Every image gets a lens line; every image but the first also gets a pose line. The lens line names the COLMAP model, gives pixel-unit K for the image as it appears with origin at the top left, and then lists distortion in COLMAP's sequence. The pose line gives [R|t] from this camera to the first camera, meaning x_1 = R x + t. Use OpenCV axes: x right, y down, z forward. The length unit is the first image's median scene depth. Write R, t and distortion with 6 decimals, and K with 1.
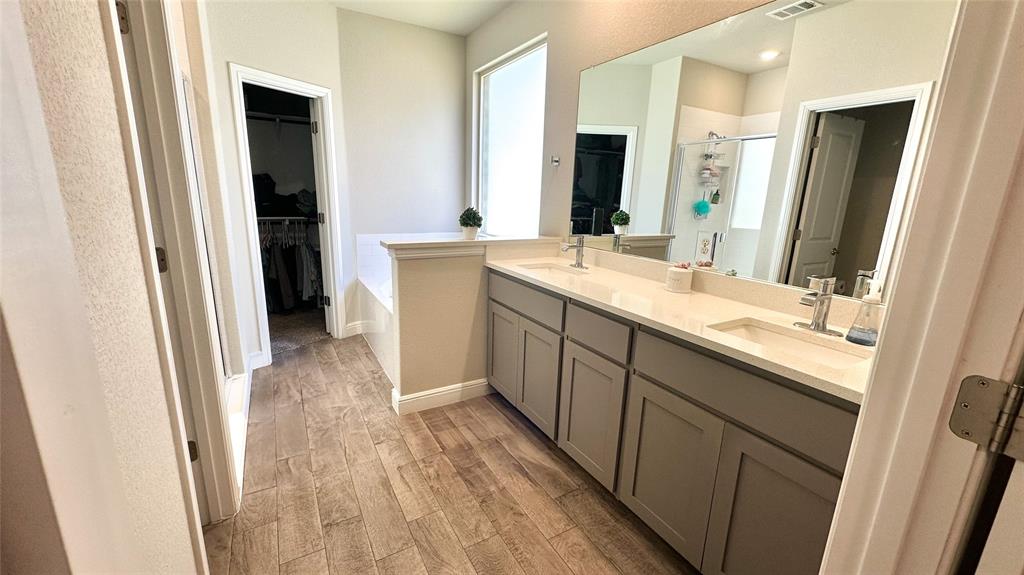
lens RADIAL K [[410.6, 0, 510.5], [0, 410.6, 290.3], [0, 0, 1]] dist [-0.009111, 0.000121]
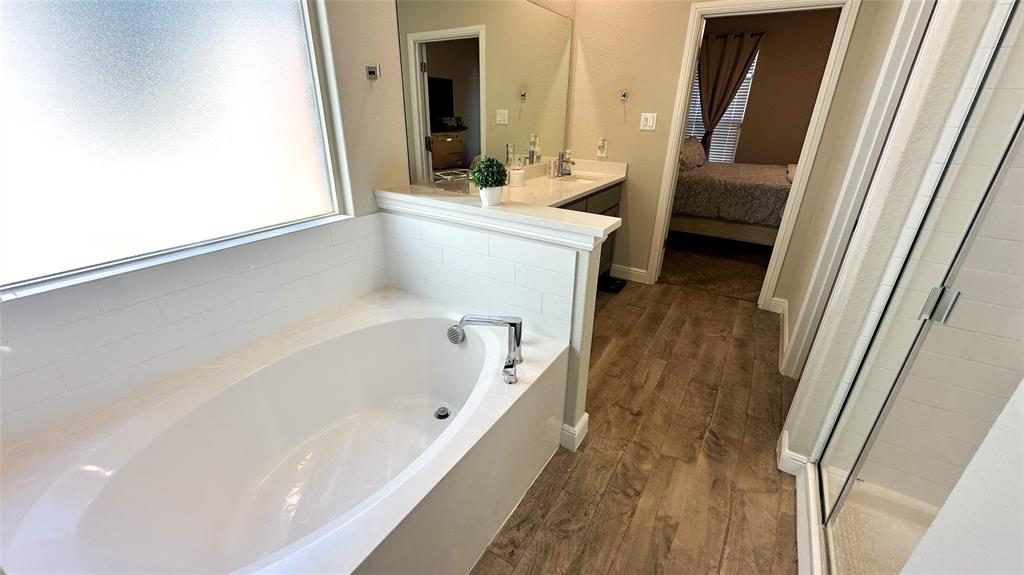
lens RADIAL K [[410.6, 0, 510.5], [0, 410.6, 290.3], [0, 0, 1]] dist [-0.009111, 0.000121]
pose [[-0.472967, -0.392453, 0.788849, -0.992038], [0.174115, 0.836032, 0.520321, -0.503799], [-0.863705, 0.383445, -0.327084, 1.757249]]
